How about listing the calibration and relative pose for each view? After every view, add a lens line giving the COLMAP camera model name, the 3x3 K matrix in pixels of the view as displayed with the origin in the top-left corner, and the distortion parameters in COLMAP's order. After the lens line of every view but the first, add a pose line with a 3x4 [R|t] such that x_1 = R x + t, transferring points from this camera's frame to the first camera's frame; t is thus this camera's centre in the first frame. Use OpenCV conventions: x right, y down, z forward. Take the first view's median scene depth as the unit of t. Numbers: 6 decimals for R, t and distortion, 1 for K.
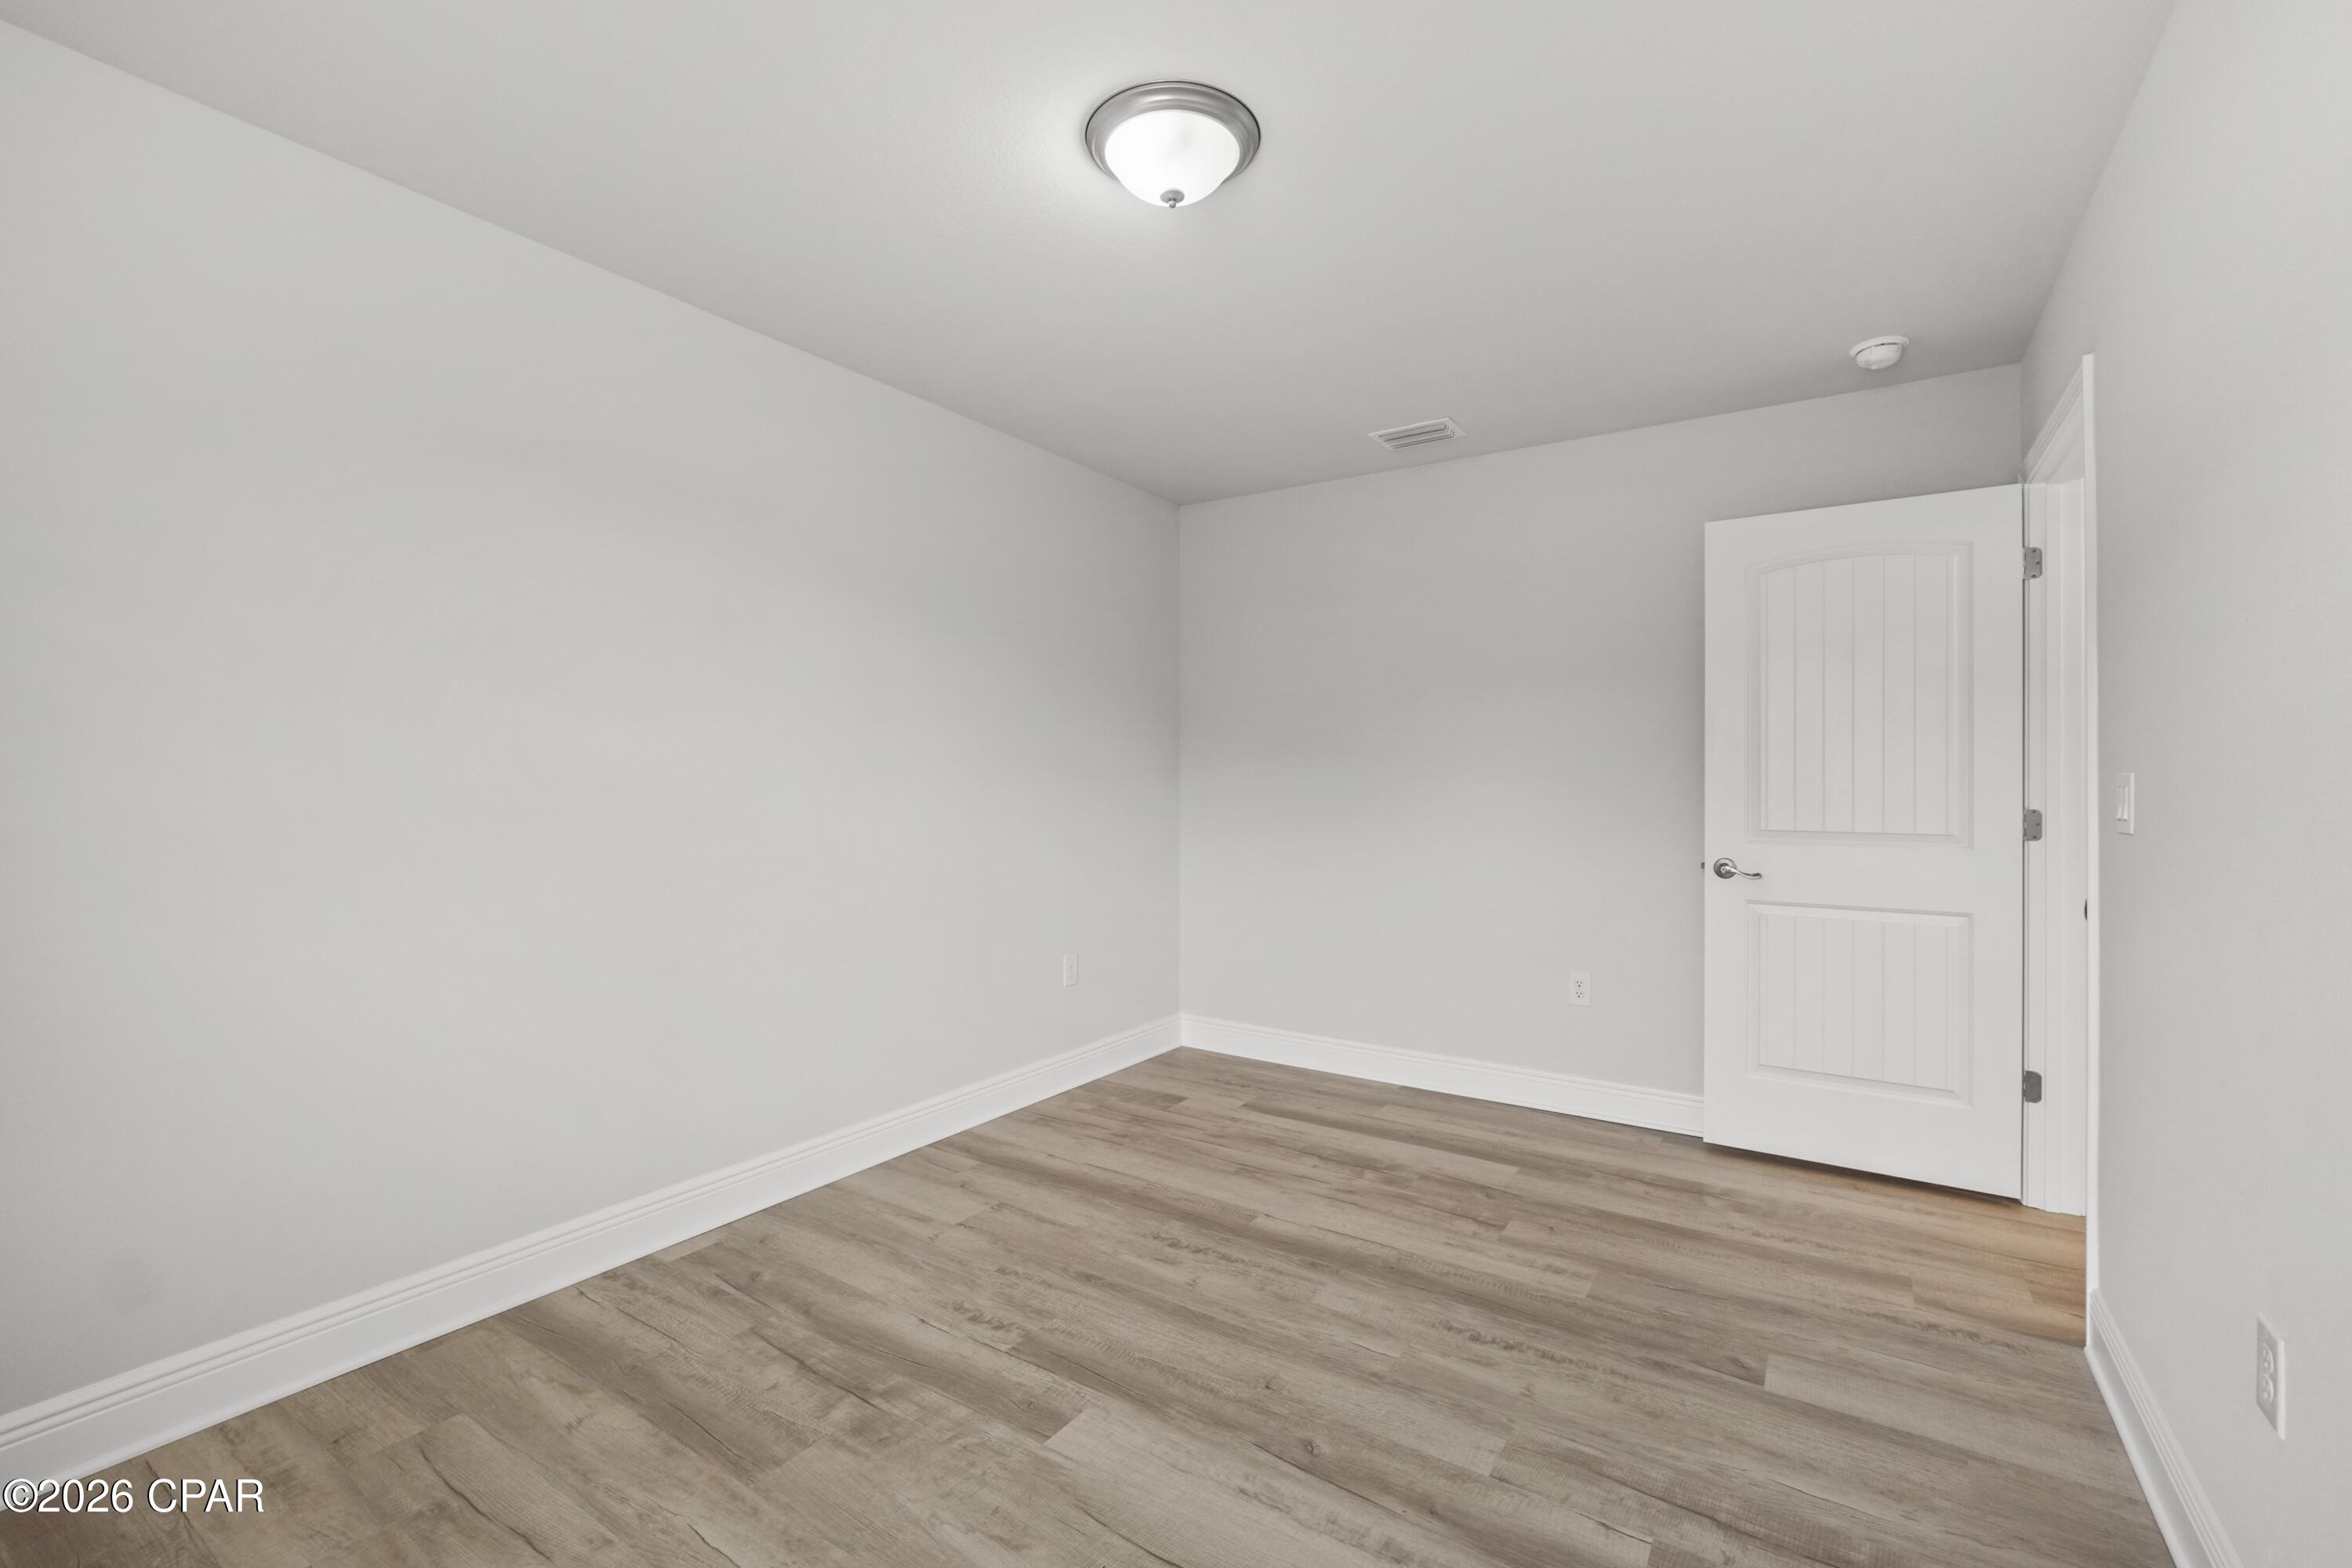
lens RADIAL K [[1021.8, 0, 1180.2], [0, 1021.8, 788.8], [0, 0, 1]] dist [0.005267, 0.001383]
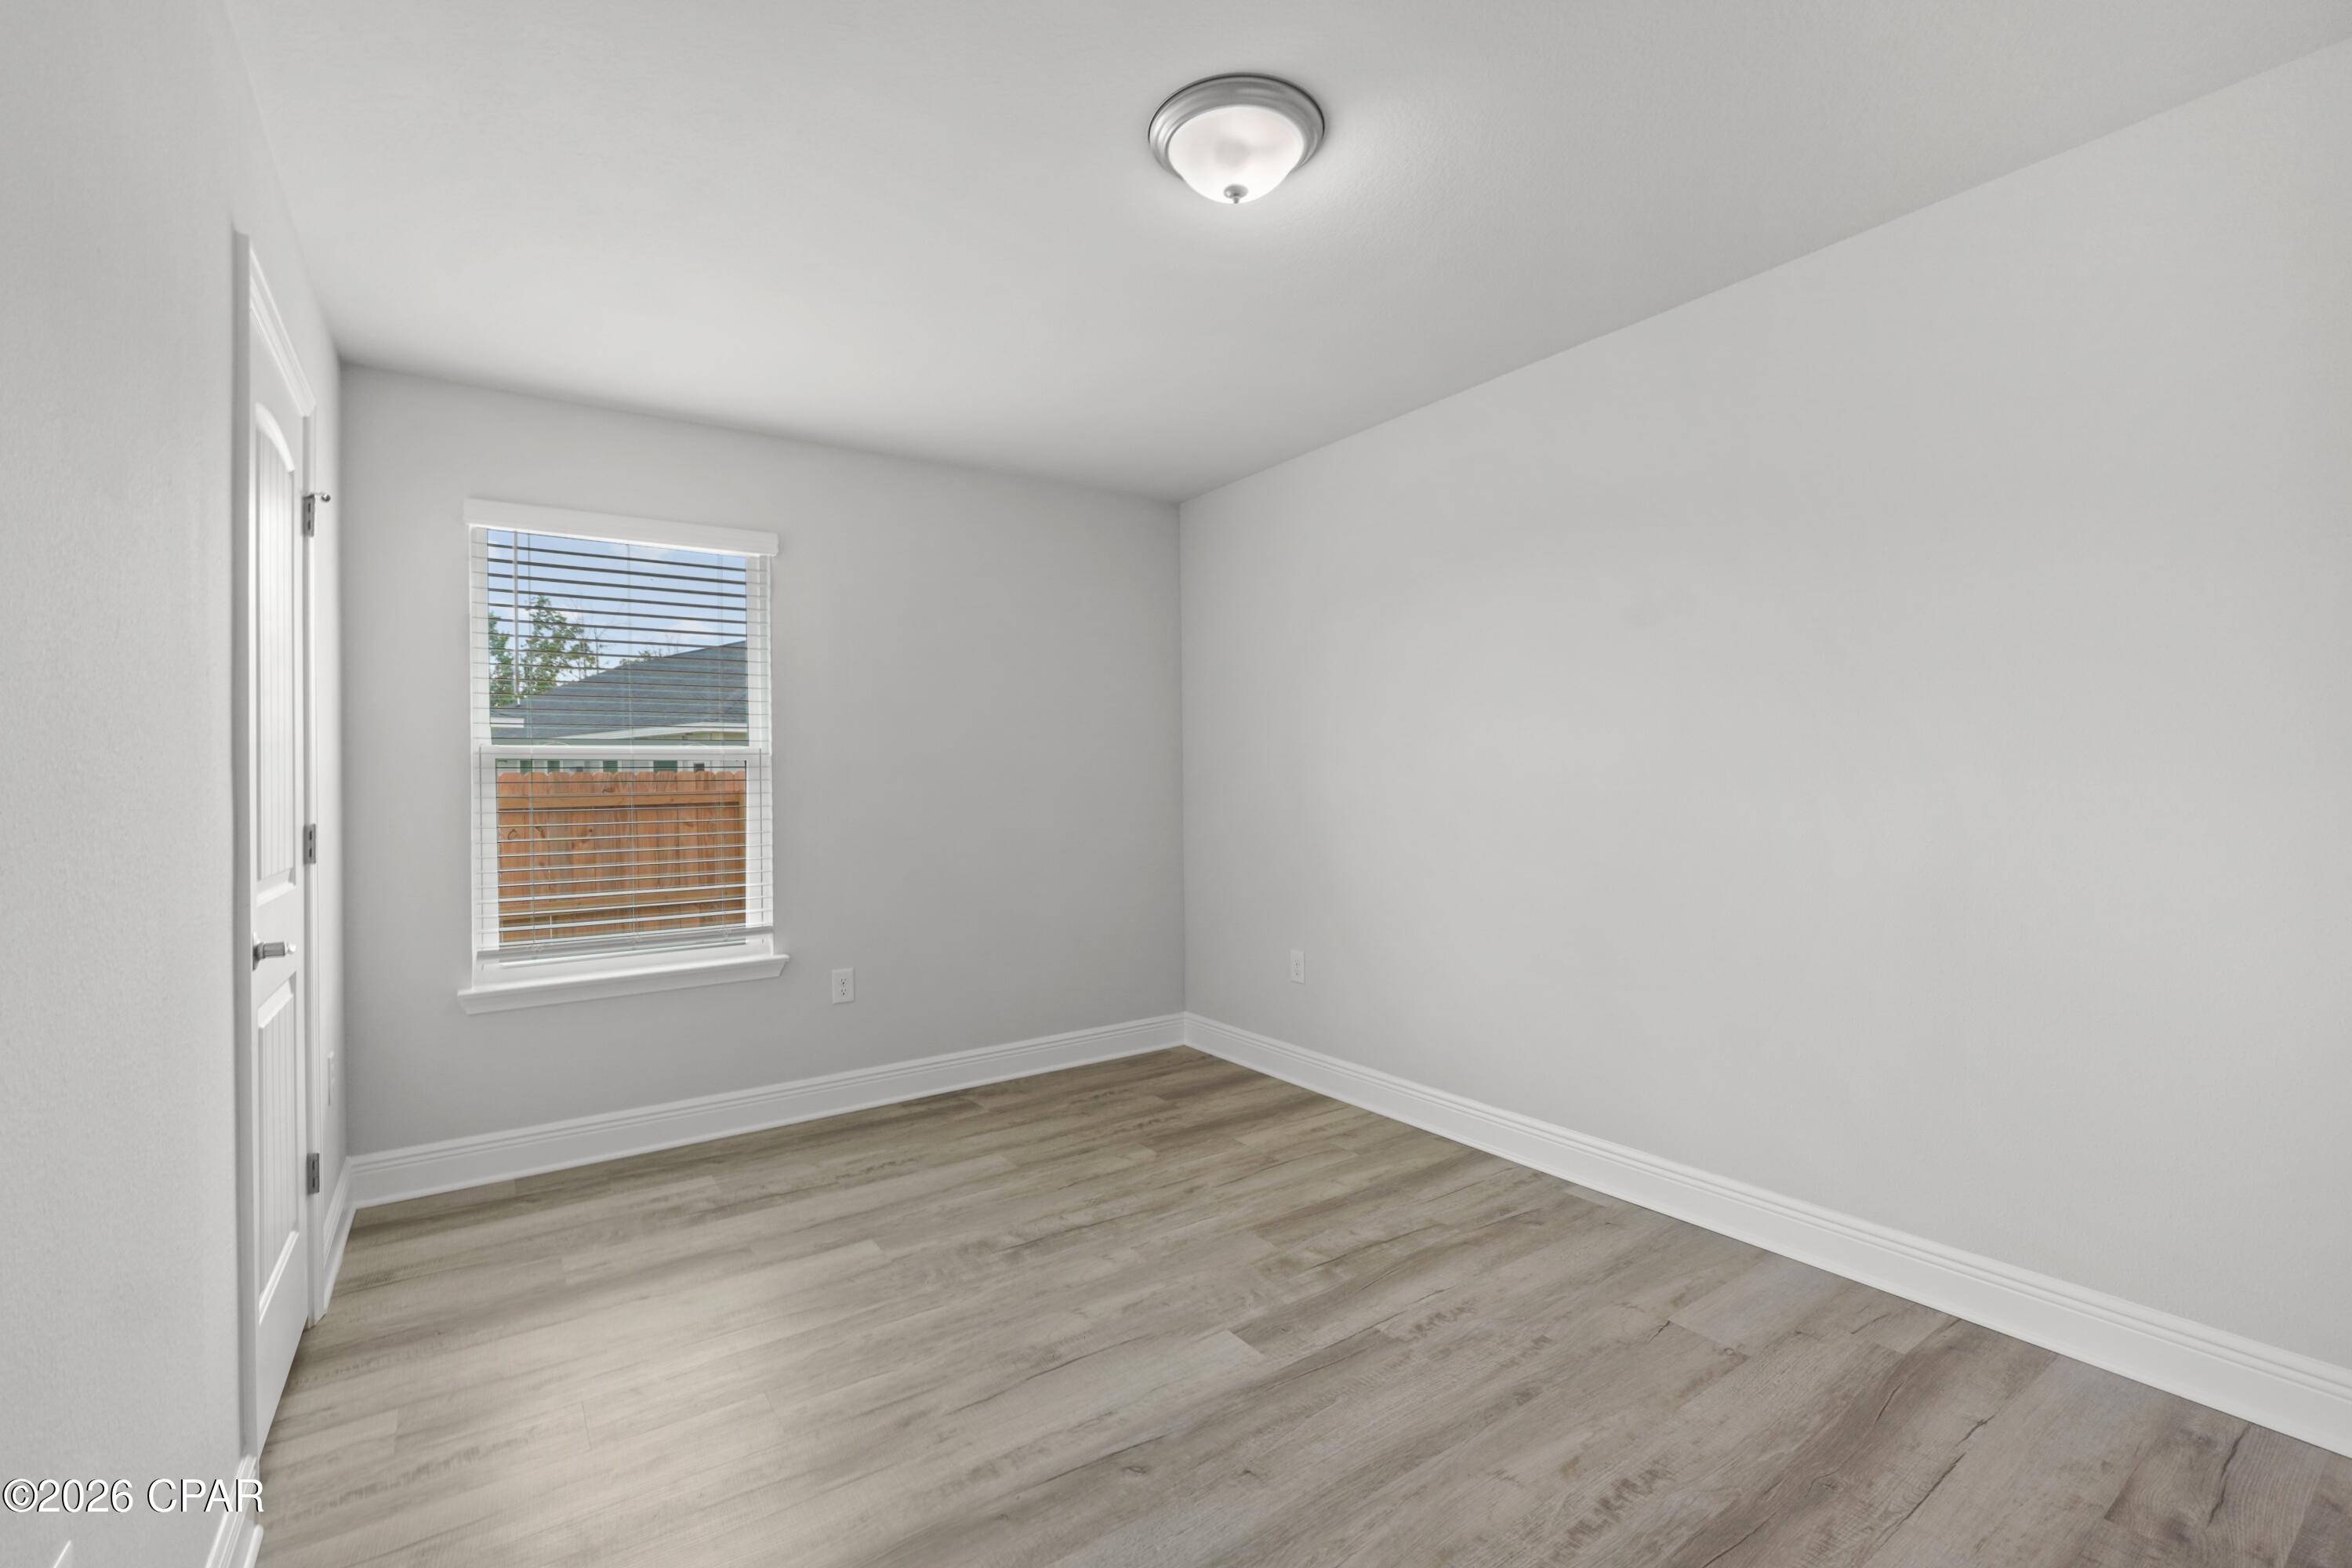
lens RADIAL K [[1021.8, 0, 1180.3], [0, 1021.8, 782.8], [0, 0, 1]] dist [0.005267, 0.001383]
pose [[-0.368313, 0.002615, -0.929698, 0.849826], [0.007907, 0.999969, -0.000320, -0.007223], [0.929668, -0.007469, -0.368322, 1.174109]]
